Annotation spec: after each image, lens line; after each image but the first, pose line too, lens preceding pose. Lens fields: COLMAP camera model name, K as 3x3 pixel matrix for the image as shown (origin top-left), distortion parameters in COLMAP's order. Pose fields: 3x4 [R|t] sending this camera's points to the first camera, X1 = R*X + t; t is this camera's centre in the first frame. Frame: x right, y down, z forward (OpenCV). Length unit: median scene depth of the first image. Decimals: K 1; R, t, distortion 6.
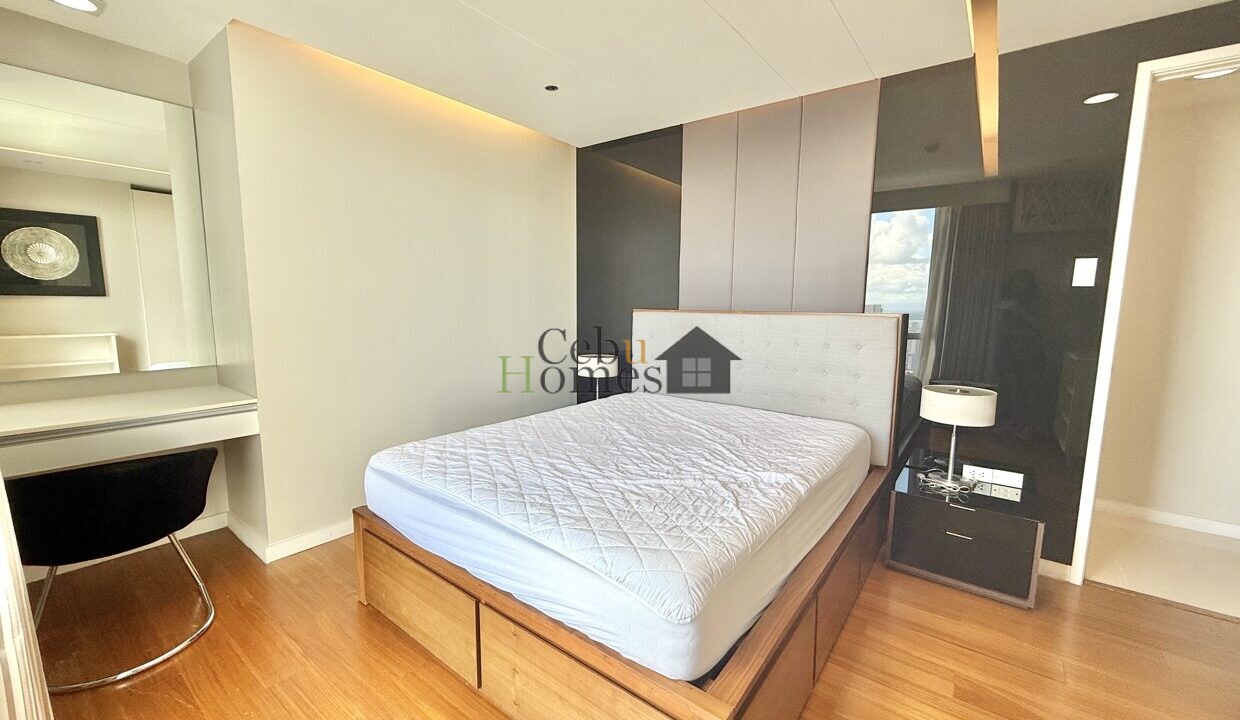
lens RADIAL K [[492.1, 0, 618.1], [0, 492.1, 361.8], [0, 0, 1]] dist [0.001268, -0.004091]
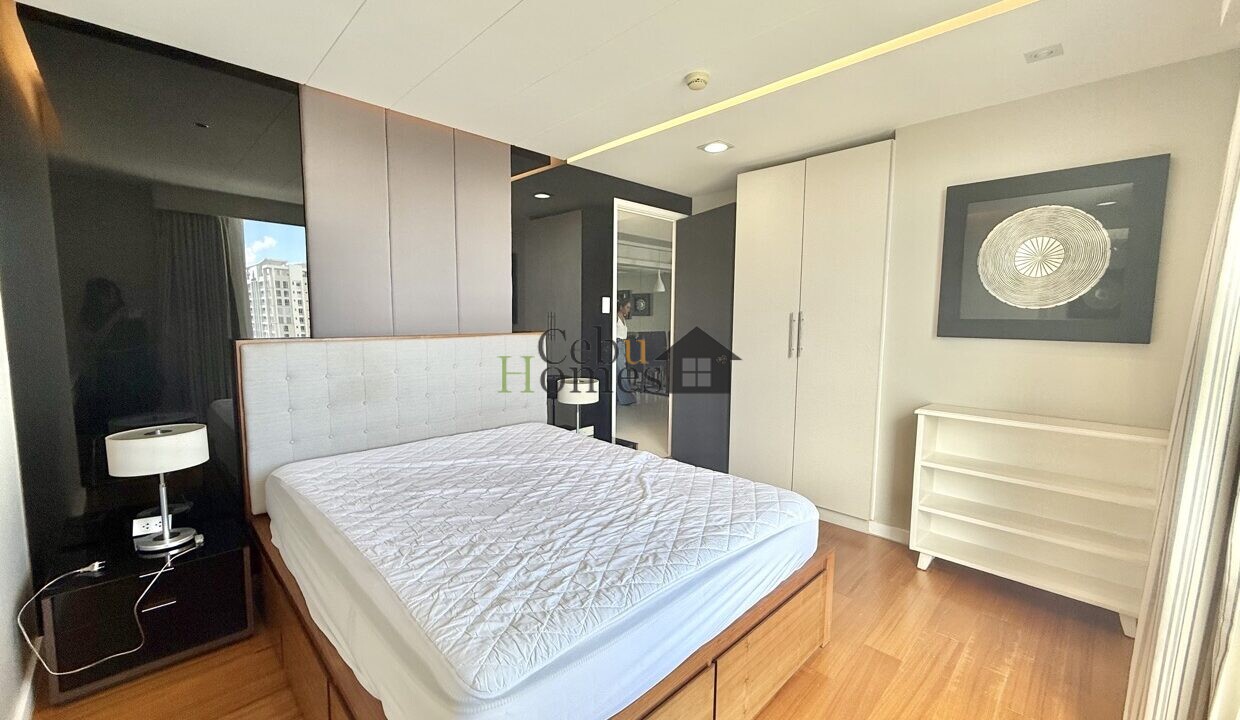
lens RADIAL K [[492.1, 0, 618.1], [0, 492.1, 361.8], [0, 0, 1]] dist [0.001268, -0.004091]
pose [[0.137833, -0.098866, 0.985509, -0.825135], [0.114268, 0.989949, 0.083330, -0.121915], [-0.983842, 0.101126, 0.147744, 0.695773]]
